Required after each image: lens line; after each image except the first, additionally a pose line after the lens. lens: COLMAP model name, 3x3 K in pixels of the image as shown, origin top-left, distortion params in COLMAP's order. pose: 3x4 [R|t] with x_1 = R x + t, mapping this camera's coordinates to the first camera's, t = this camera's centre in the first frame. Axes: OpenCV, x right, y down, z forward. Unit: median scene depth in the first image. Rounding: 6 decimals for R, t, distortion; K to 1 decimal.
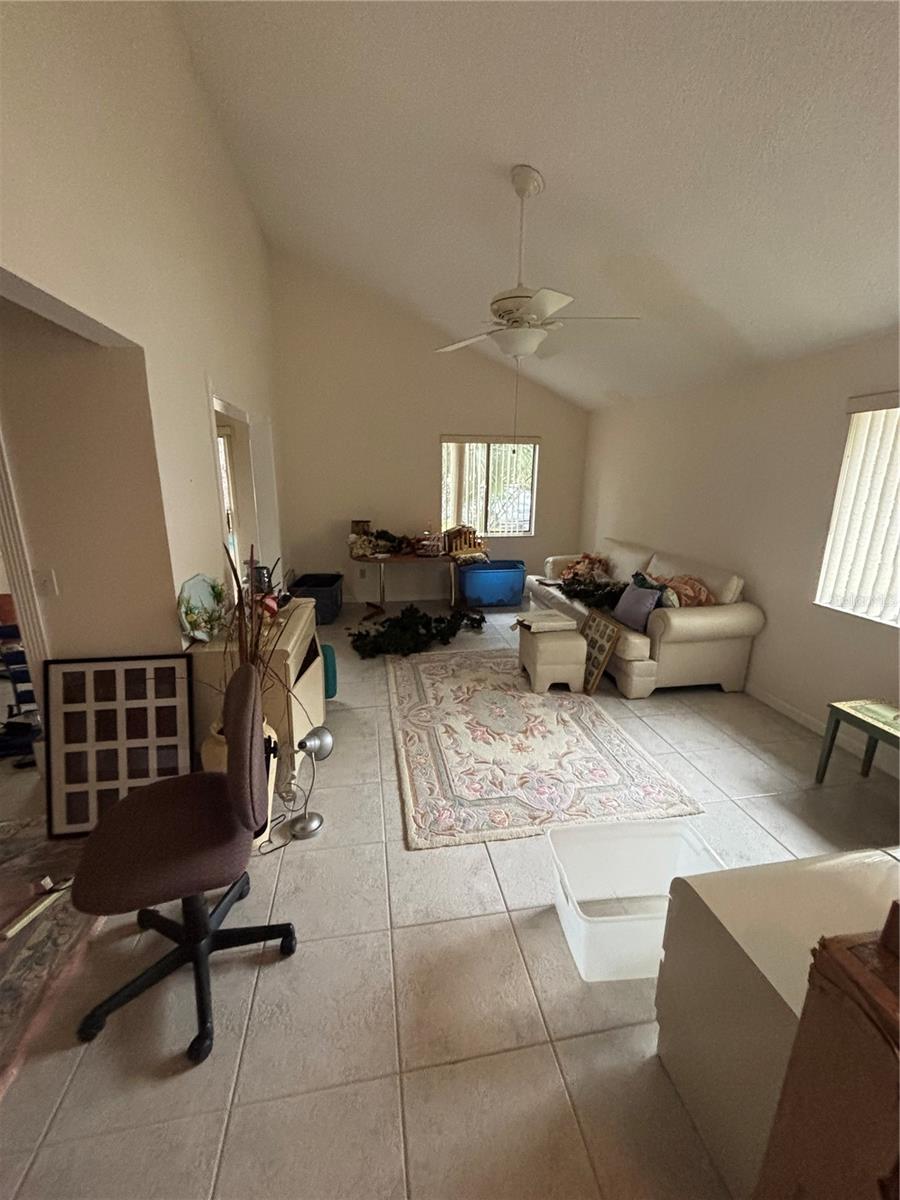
lens RADIAL K [[485.6, 0, 451.9], [0, 485.6, 598.5], [0, 0, 1]] dist [-0.002114, 0.000040]
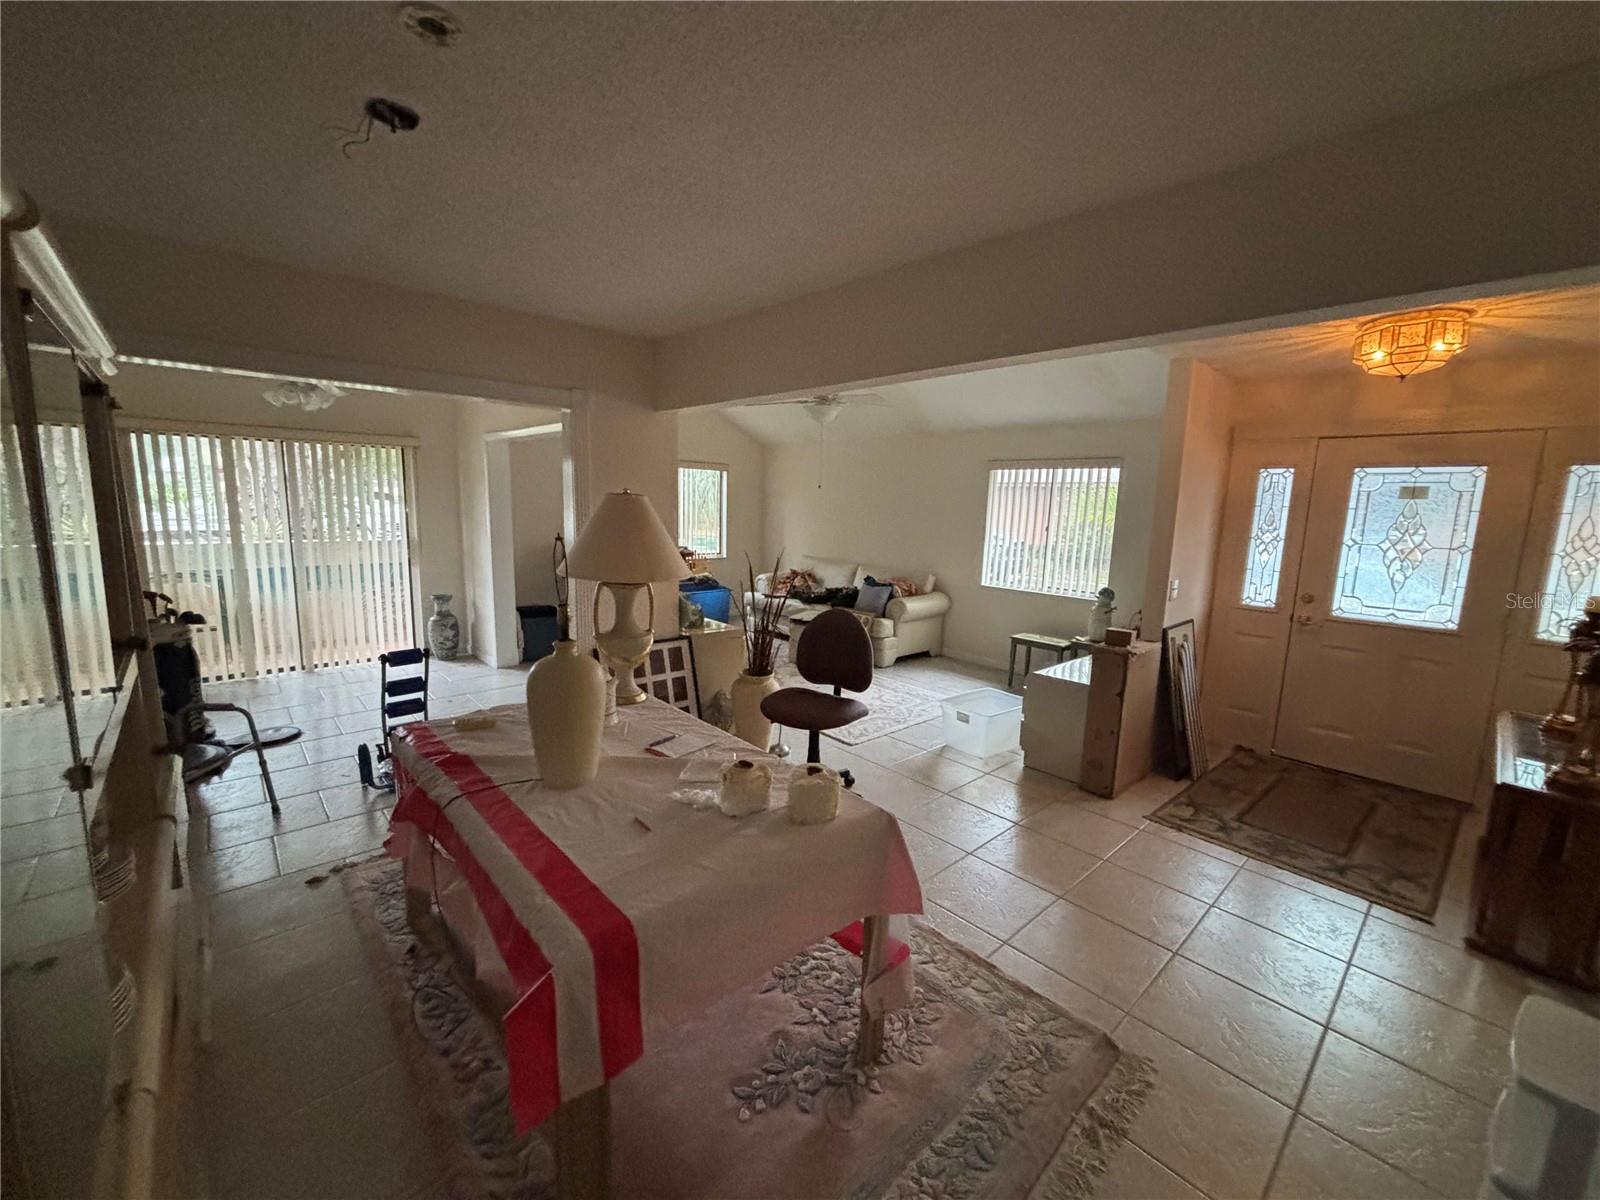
lens RADIAL K [[647.4, 0, 797.5], [0, 647.4, 604.3], [0, 0, 1]] dist [-0.002114, 0.000040]
pose [[0.843655, -0.068971, 0.532437, -0.786958], [0.112226, 0.992461, -0.049261, 0.095671], [-0.525025, 0.101312, 0.845035, -0.411977]]
